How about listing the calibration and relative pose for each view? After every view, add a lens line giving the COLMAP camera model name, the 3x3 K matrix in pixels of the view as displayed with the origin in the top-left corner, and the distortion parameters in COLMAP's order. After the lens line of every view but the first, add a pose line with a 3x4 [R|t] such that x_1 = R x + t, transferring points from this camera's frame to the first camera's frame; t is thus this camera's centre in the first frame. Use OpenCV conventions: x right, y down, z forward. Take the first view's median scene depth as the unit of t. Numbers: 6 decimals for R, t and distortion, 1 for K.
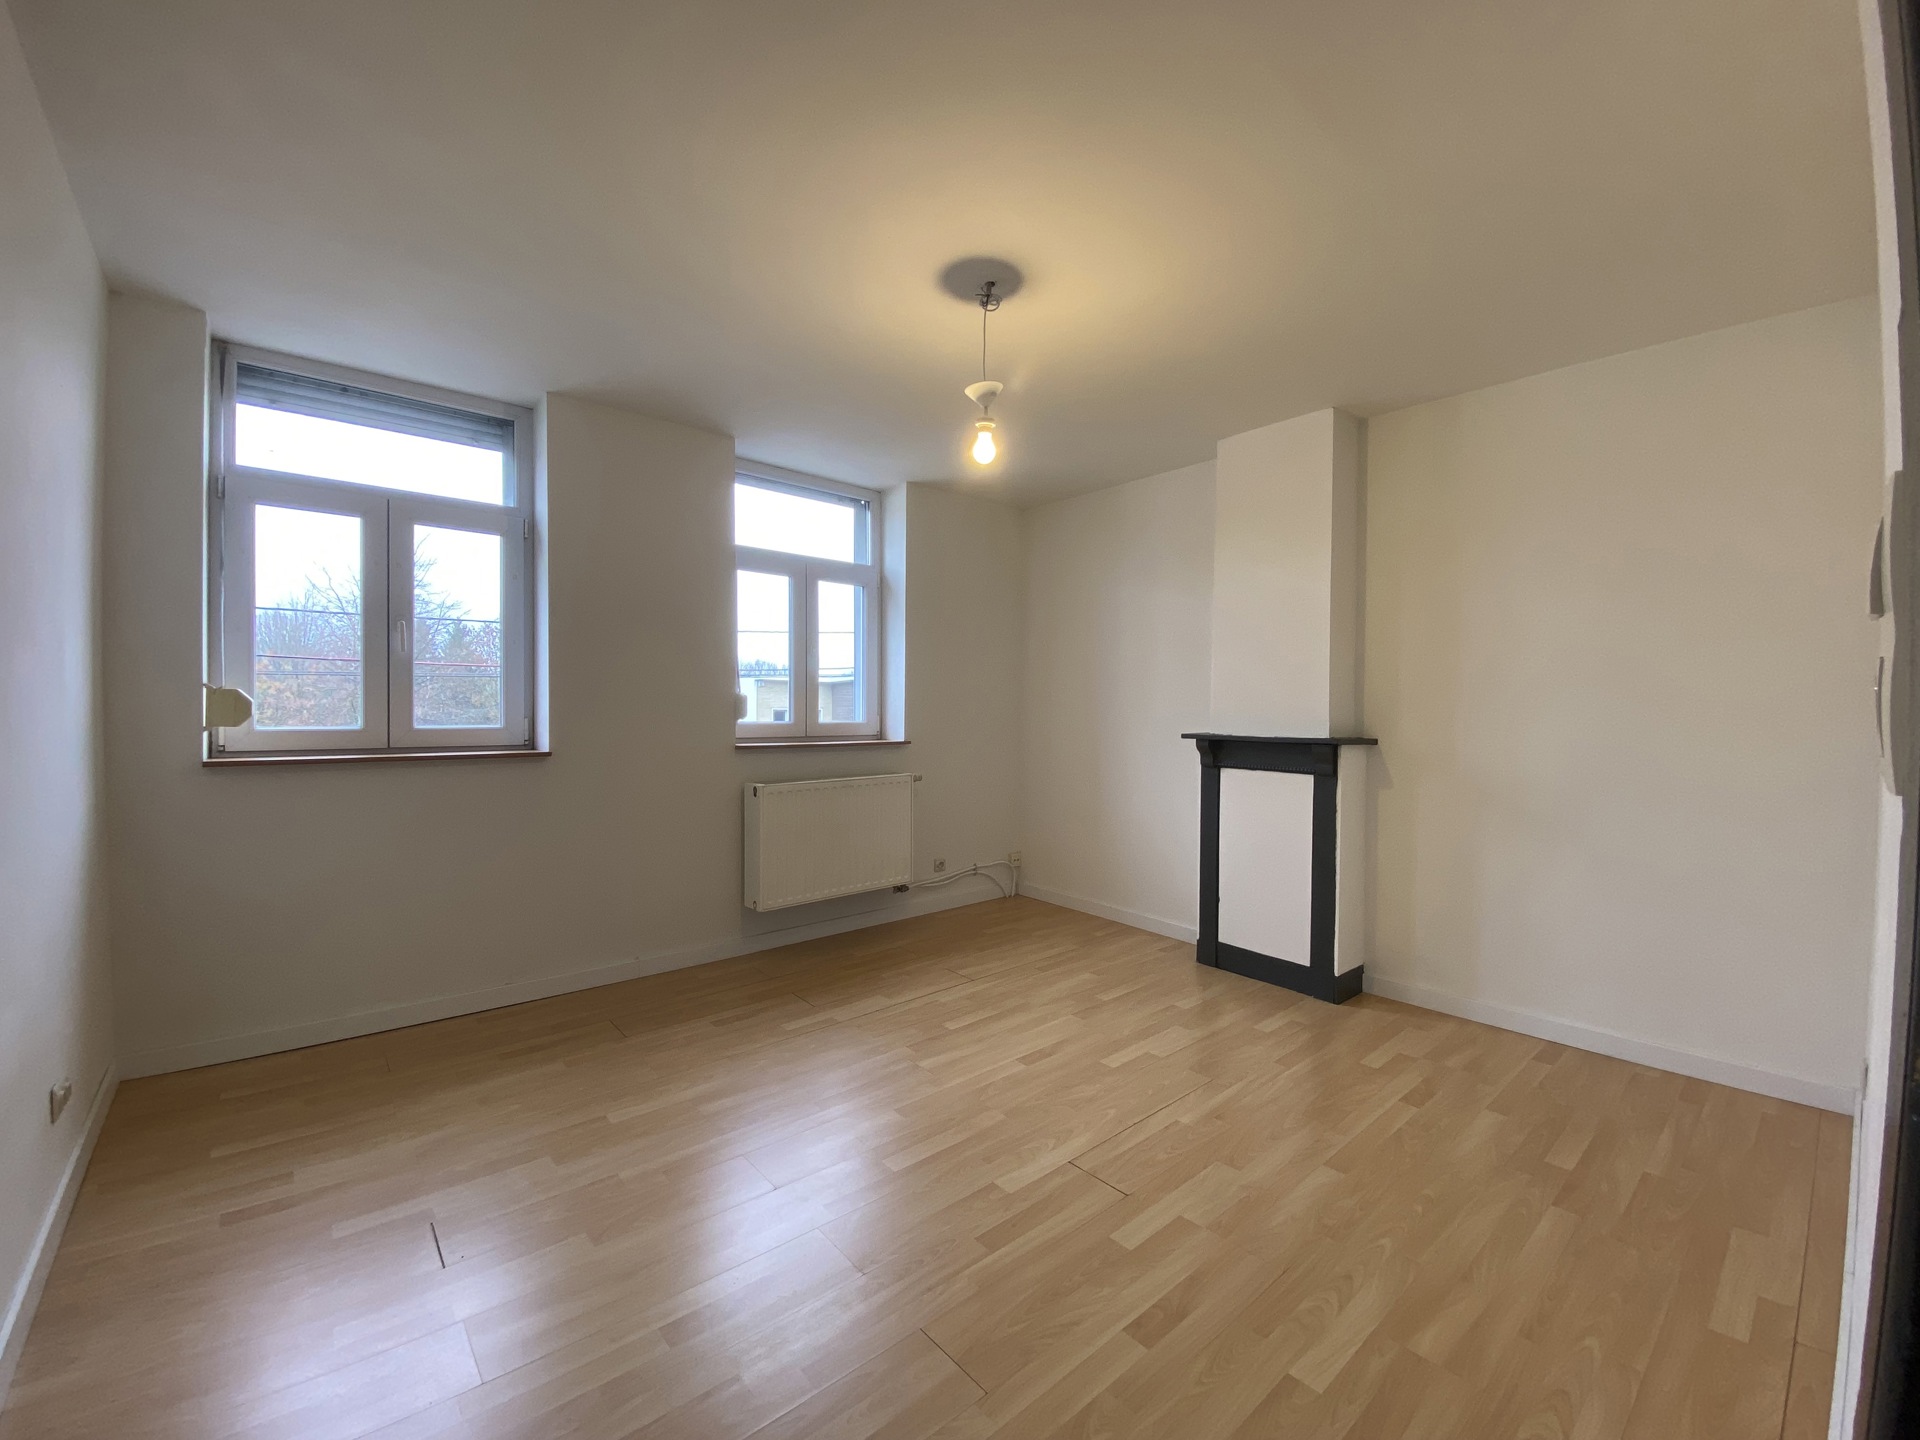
lens RADIAL K [[755.8, 0, 960.0], [0, 755.8, 720.0], [0, 0, 1]] dist [-0.015575, -0.000243]
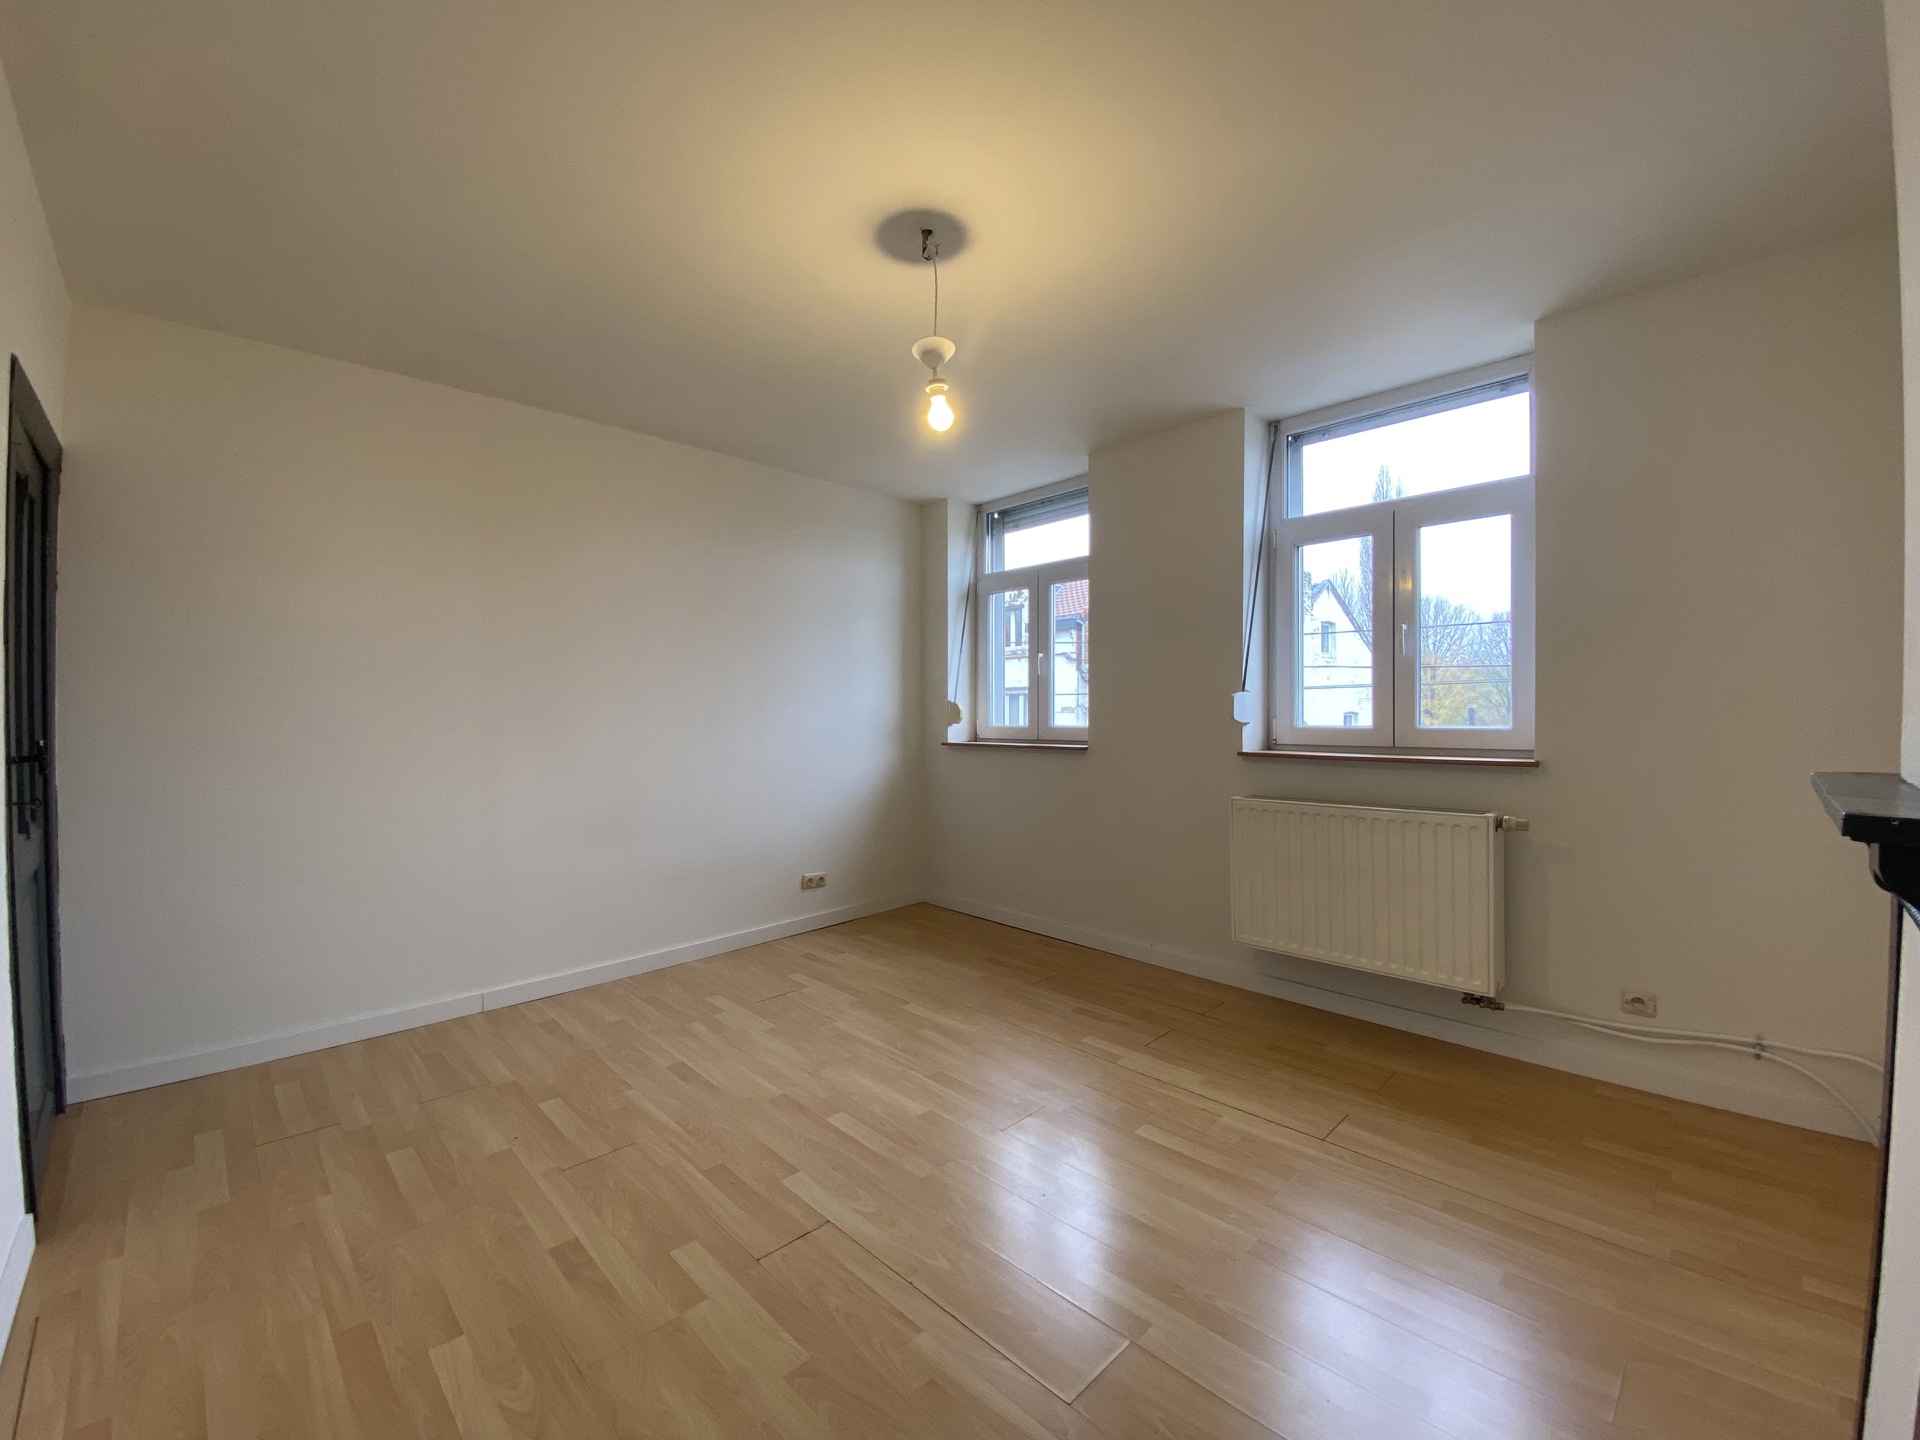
lens RADIAL K [[692.4, 0, 867.2], [0, 692.4, 734.6], [0, 0, 1]] dist [0.034236, -0.020065]
pose [[0.094286, 0.035948, -0.994896, 0.590637], [-0.012616, 0.999311, 0.034912, -0.012407], [0.995465, 0.009260, 0.094674, 0.592144]]
